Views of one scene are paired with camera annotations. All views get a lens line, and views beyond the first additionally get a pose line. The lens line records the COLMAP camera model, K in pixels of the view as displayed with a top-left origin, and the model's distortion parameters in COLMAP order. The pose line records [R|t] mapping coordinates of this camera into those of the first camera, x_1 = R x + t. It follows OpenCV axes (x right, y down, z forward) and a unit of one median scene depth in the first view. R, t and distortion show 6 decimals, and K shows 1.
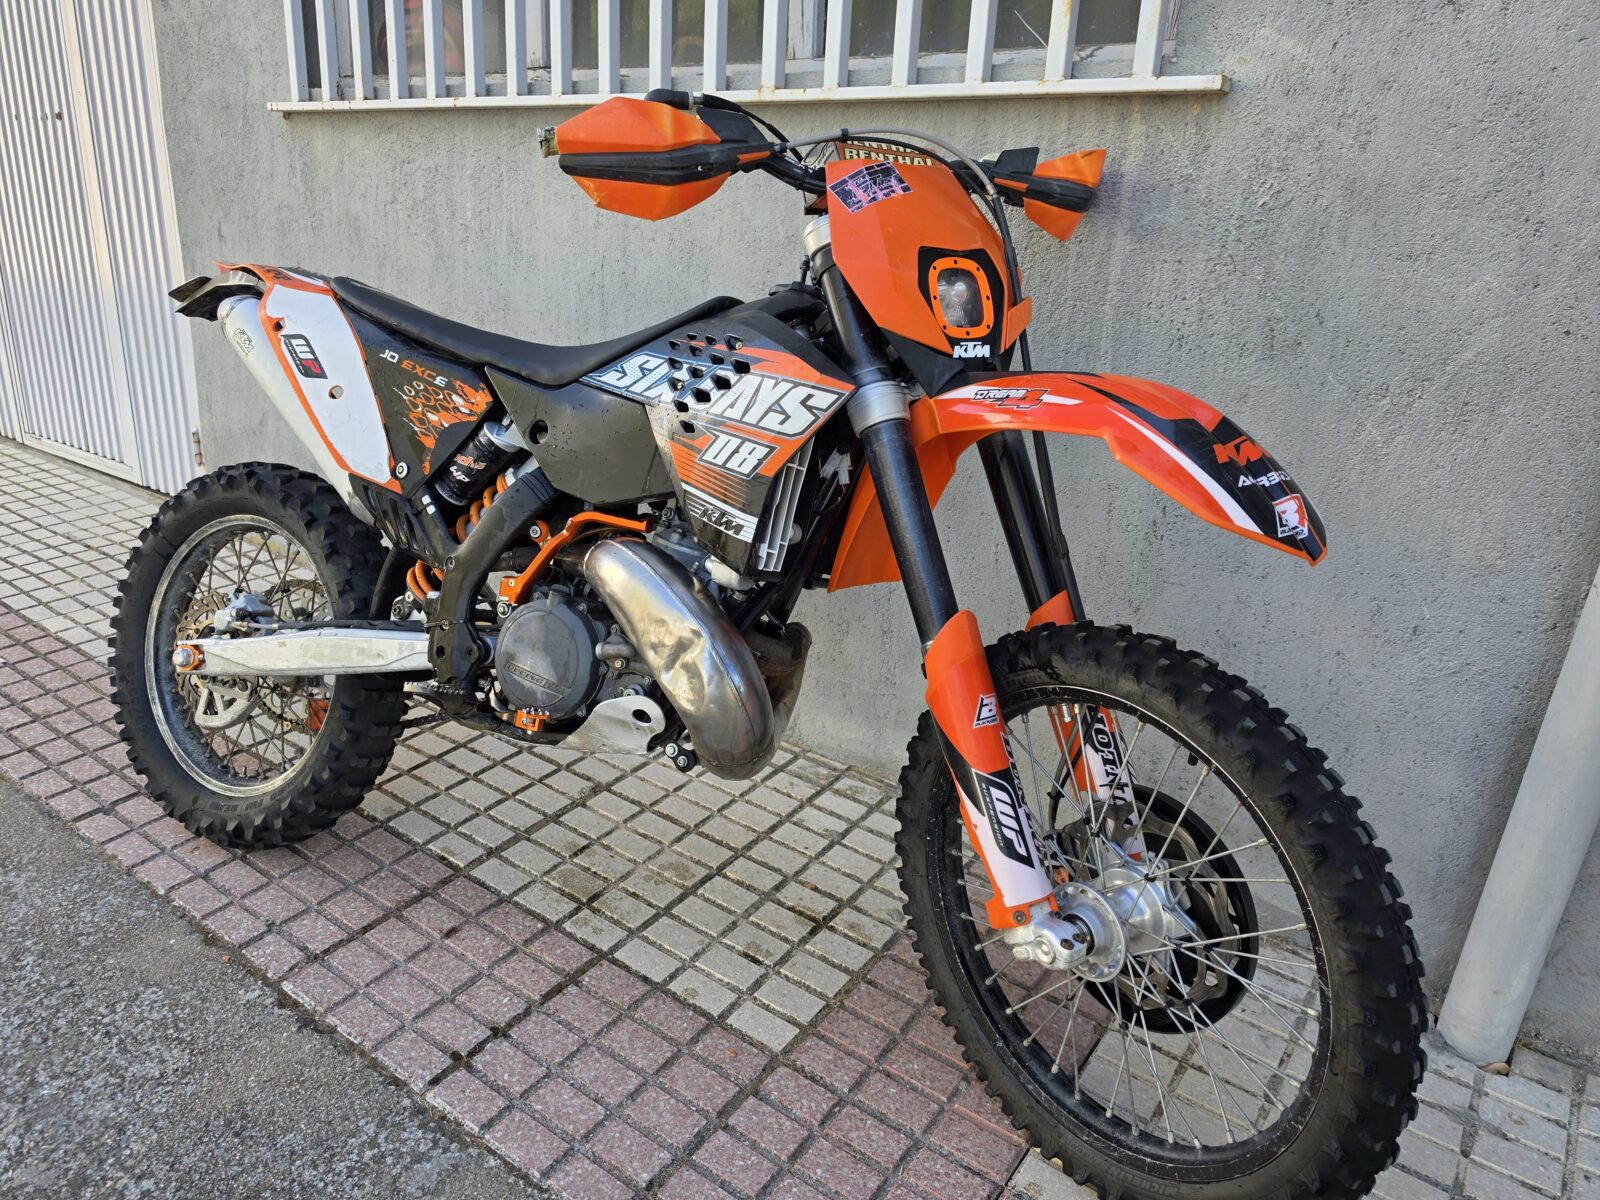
lens RADIAL K [[1080.0, 0, 806.3], [0, 1080.0, 594.4], [0, 0, 1]] dist [0.074260, -0.098443]
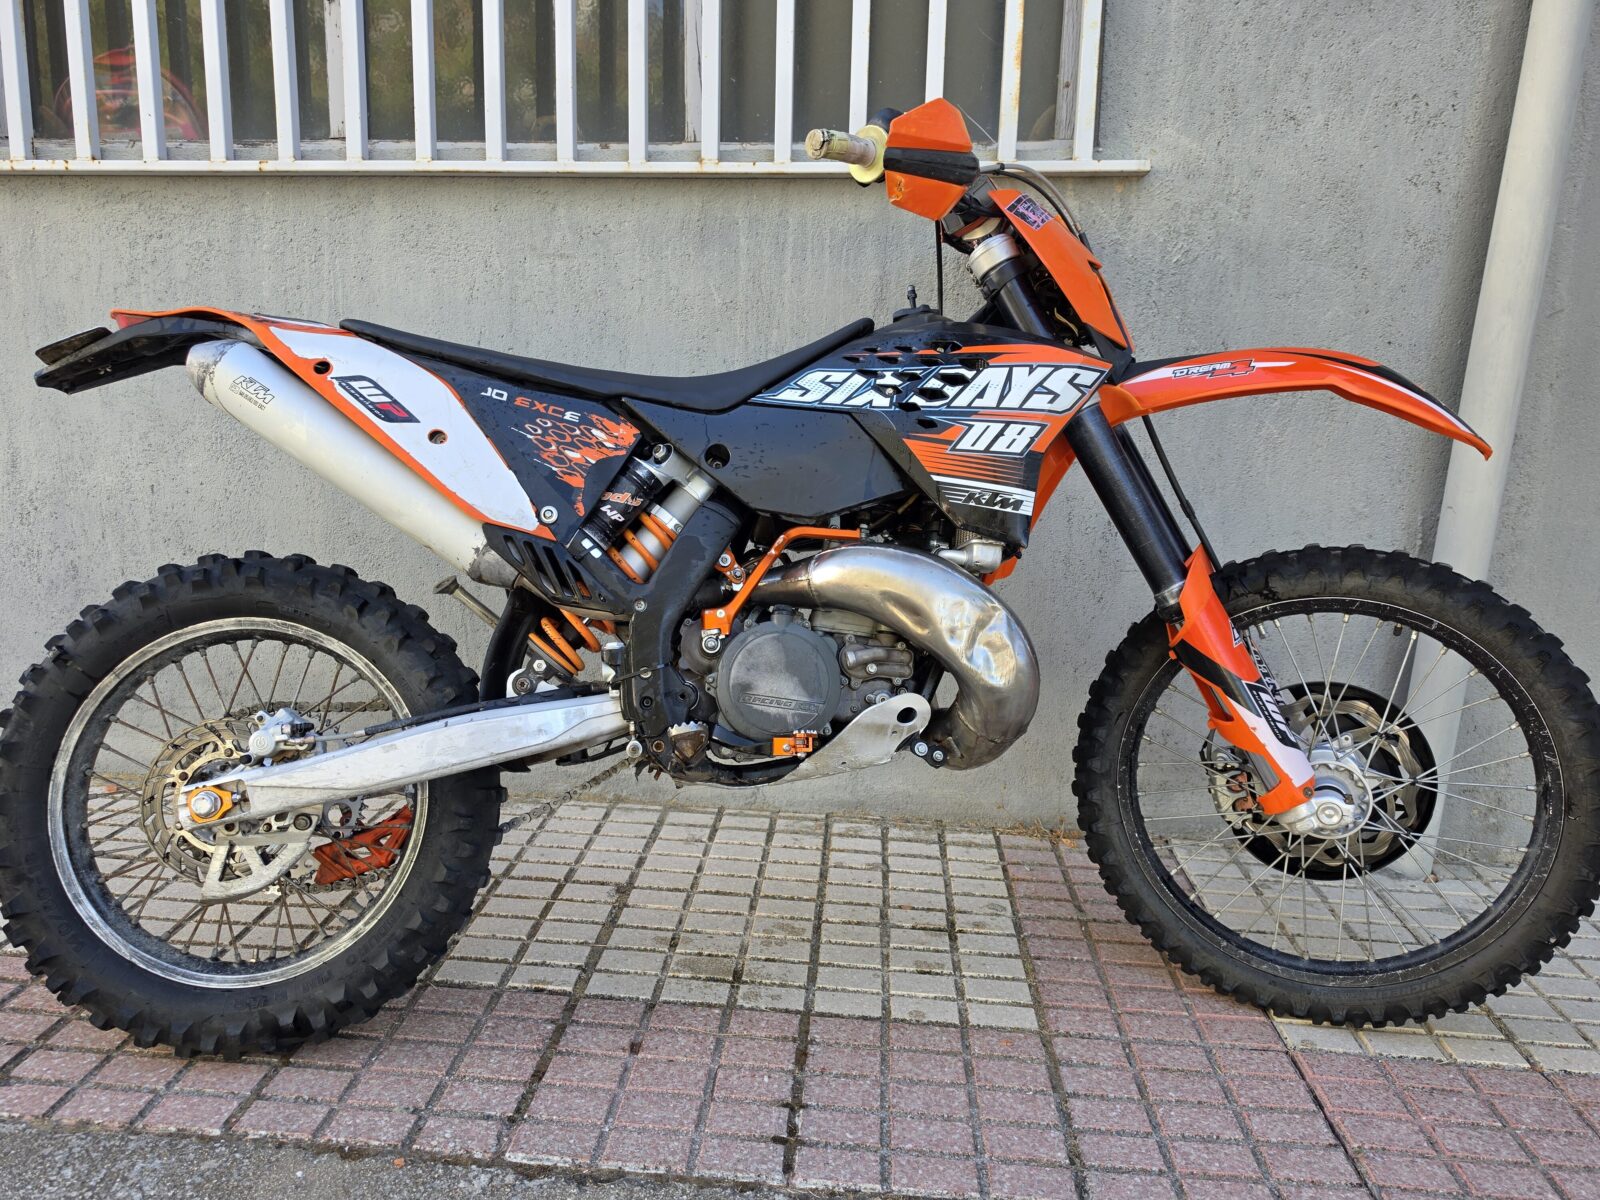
lens RADIAL K [[1073.0, 0, 791.5], [0, 1073.0, 633.4], [0, 0, 1]] dist [0.079230, -0.102499]
pose [[0.858539, -0.128756, 0.496320, -0.677140], [0.187292, 0.979822, -0.069793, 0.081934], [-0.477319, 0.152877, 0.865330, 0.170335]]
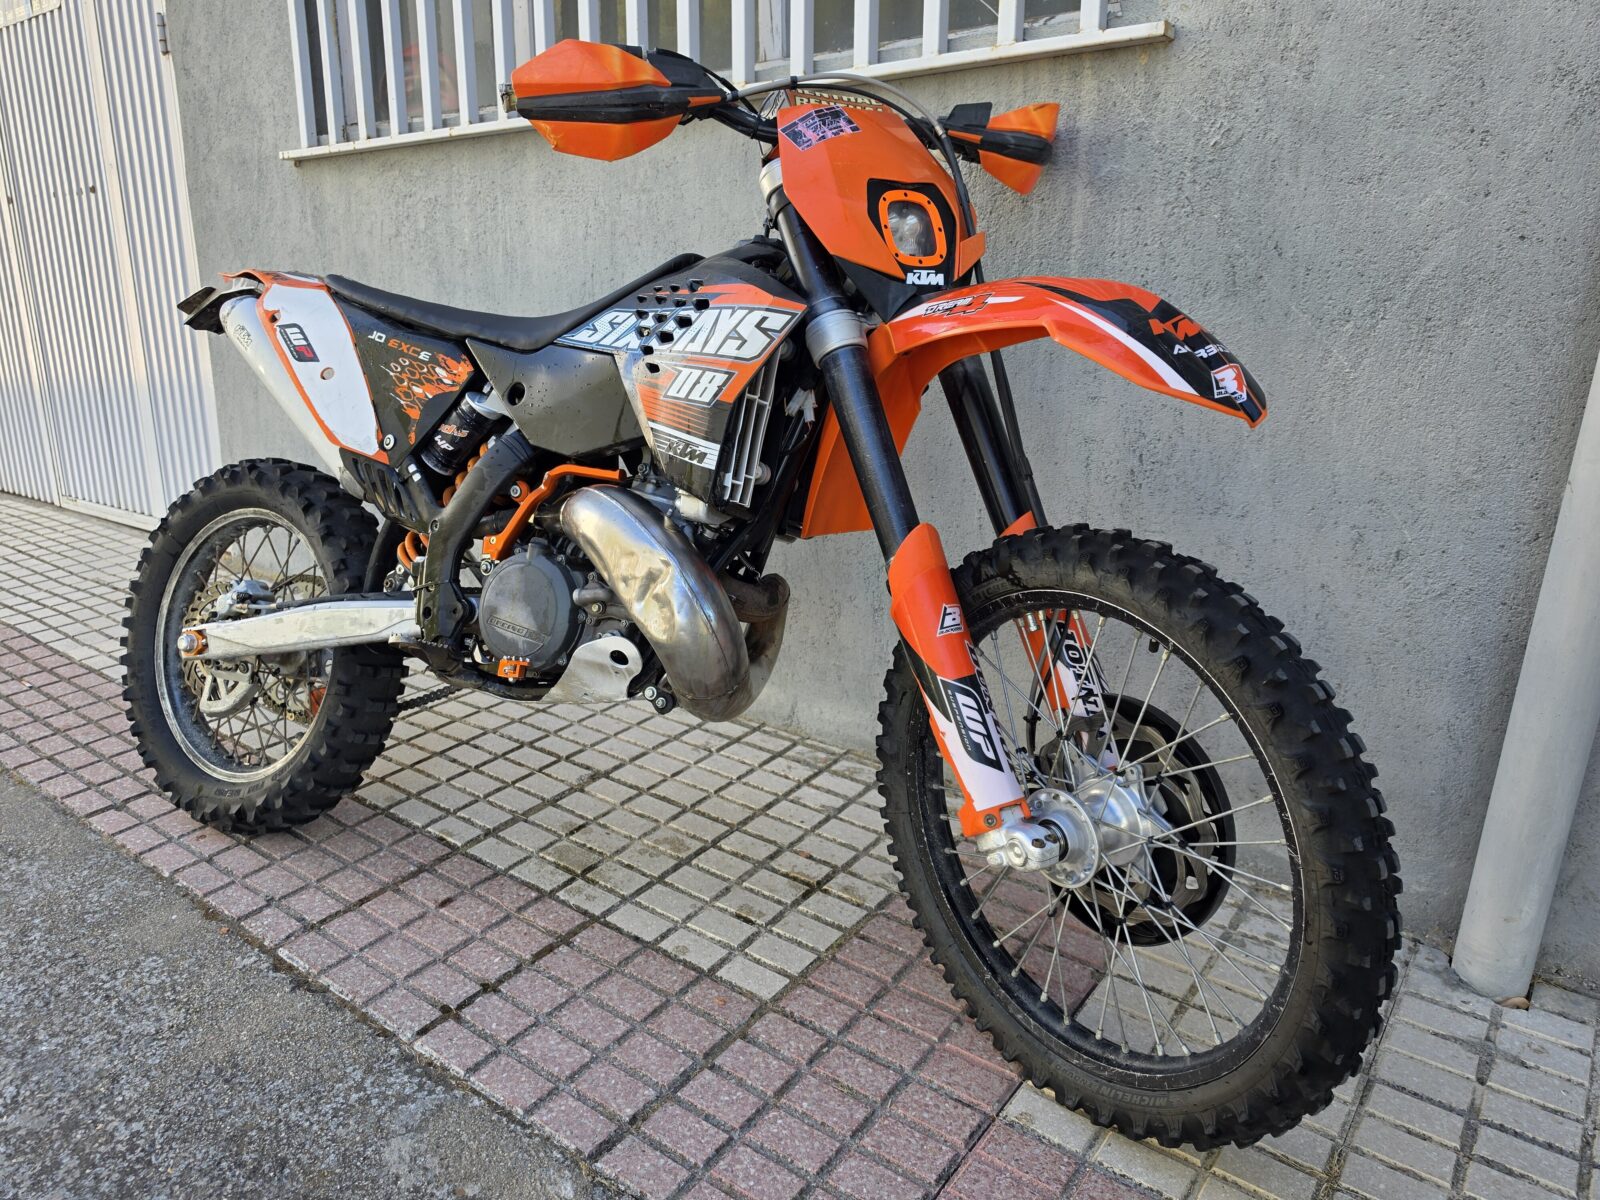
lens RADIAL K [[1079.0, 0, 792.6], [0, 1079.0, 600.1], [0, 0, 1]] dist [0.077769, -0.102510]
pose [[0.998502, -0.037298, -0.040023, 0.049709], [0.034637, 0.997269, -0.065234, 0.121805], [0.042347, 0.063750, 0.997067, -0.006743]]
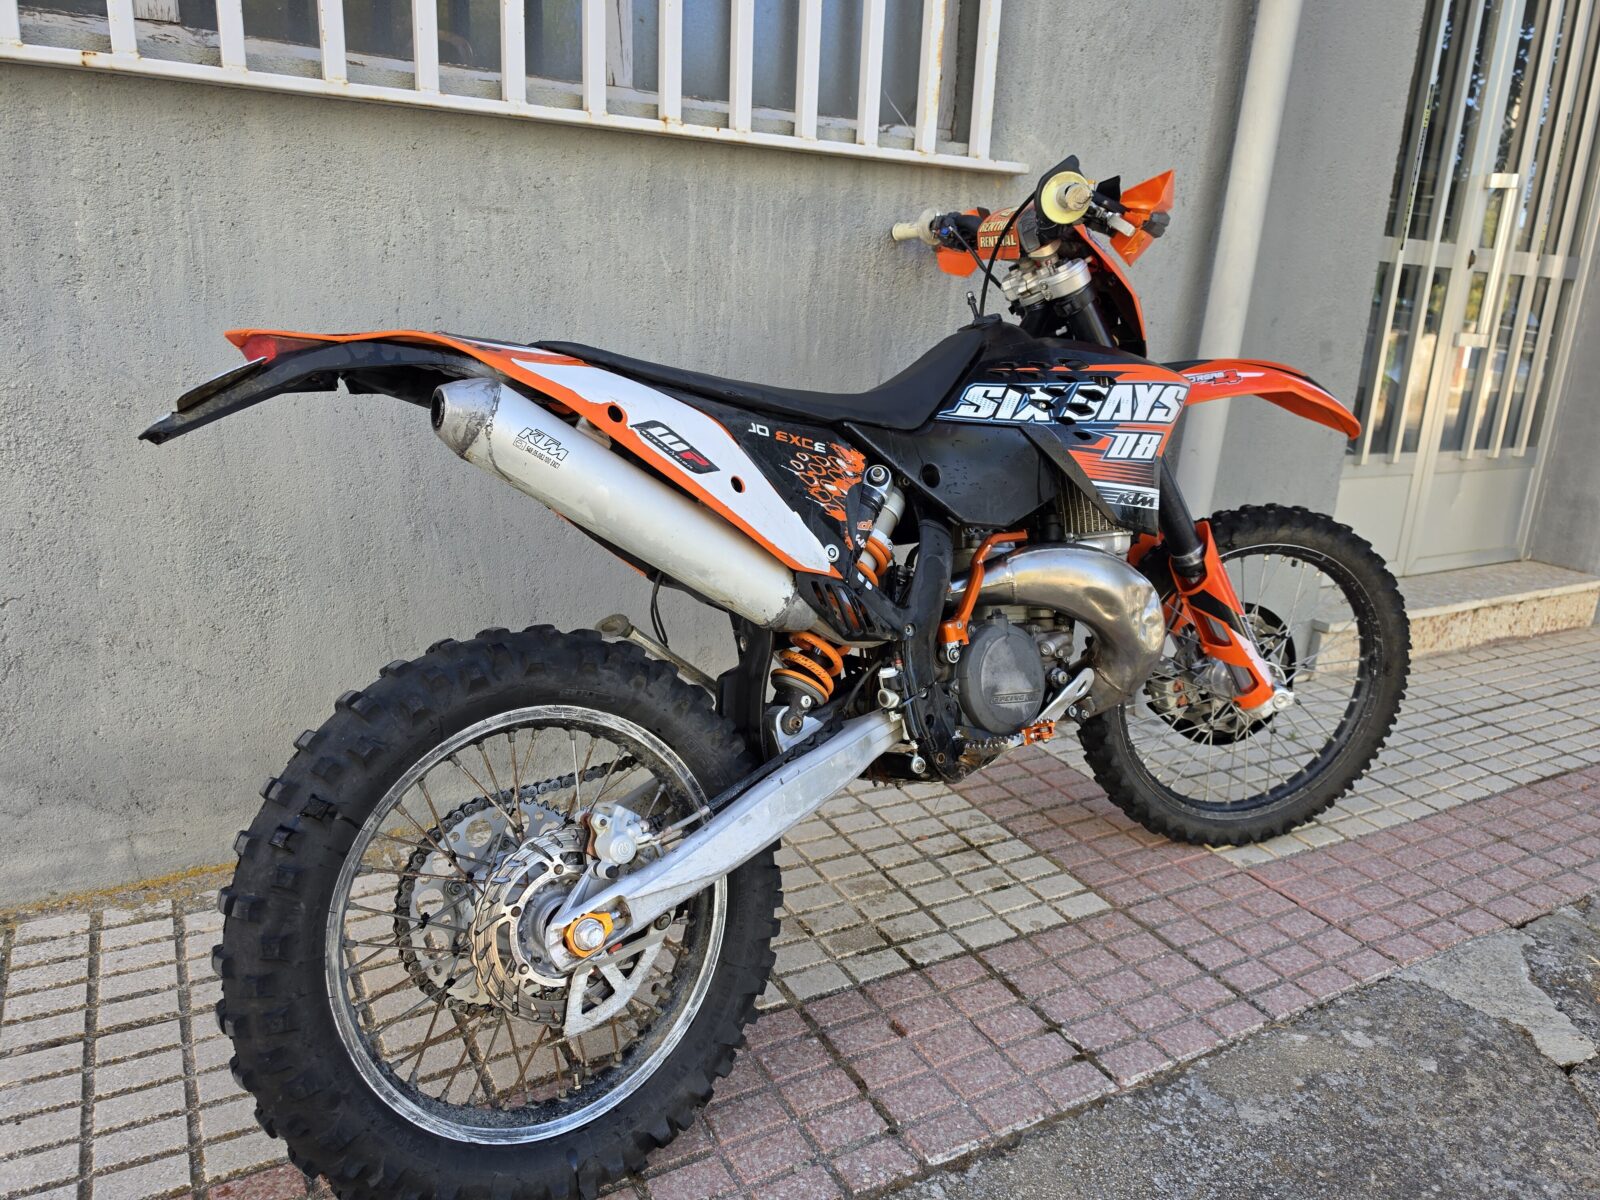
lens RADIAL K [[1077.4, 0, 778.0], [0, 1077.4, 625.8], [0, 0, 1]] dist [0.080114, -0.107037]
pose [[0.429515, -0.289256, 0.855481, -1.194622], [0.278199, 0.943624, 0.179383, -0.235601], [-0.859140, 0.160946, 0.485772, 0.654679]]
